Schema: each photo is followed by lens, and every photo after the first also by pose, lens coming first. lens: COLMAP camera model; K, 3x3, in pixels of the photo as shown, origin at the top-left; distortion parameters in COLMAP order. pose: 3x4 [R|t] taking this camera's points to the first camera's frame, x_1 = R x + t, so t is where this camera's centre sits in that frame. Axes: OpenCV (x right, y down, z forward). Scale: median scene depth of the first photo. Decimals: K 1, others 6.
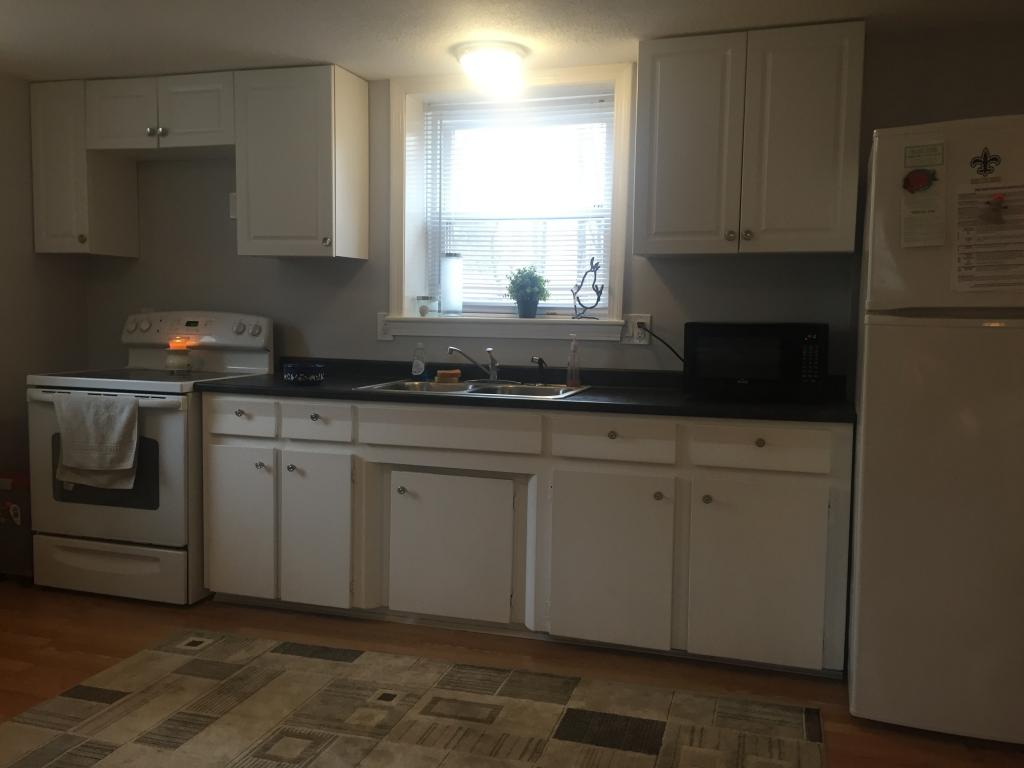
lens RADIAL K [[857.9, 0, 512.0], [0, 857.9, 384.0], [0, 0, 1]] dist [0.037199, -0.058733]
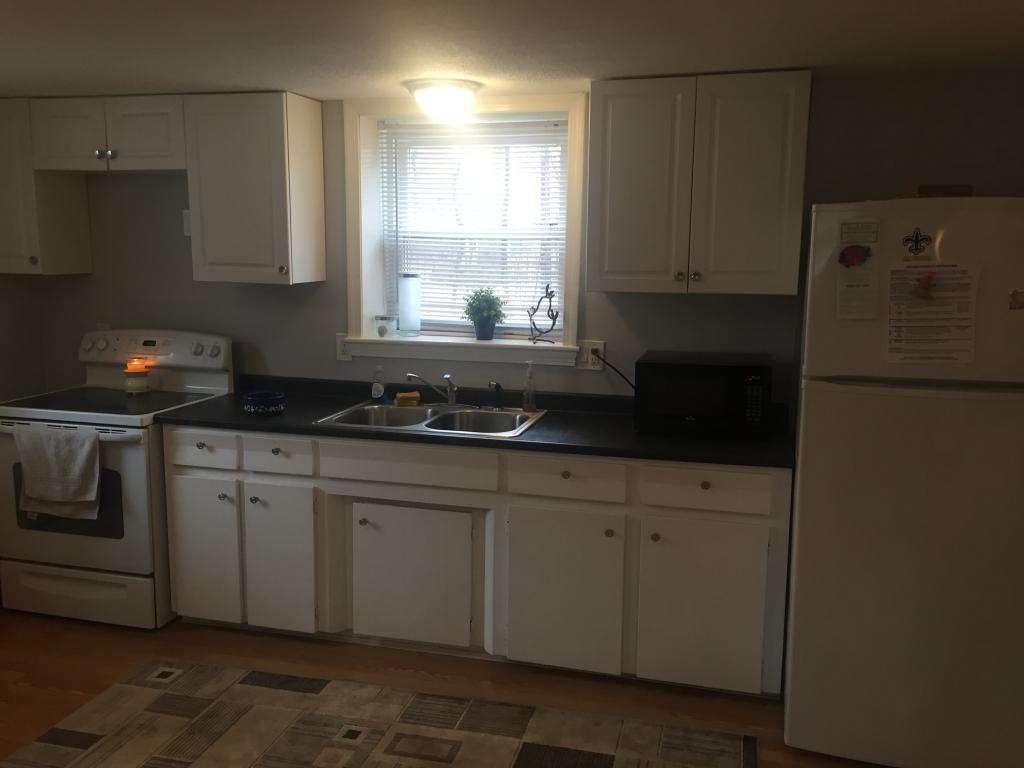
lens RADIAL K [[857.9, 0, 512.0], [0, 857.9, 384.0], [0, 0, 1]] dist [0.037199, -0.058733]
pose [[0.999109, -0.011216, 0.040692, 0.009702], [0.008267, 0.997377, 0.071910, -0.111822], [-0.041392, -0.071510, 0.996581, -0.023052]]
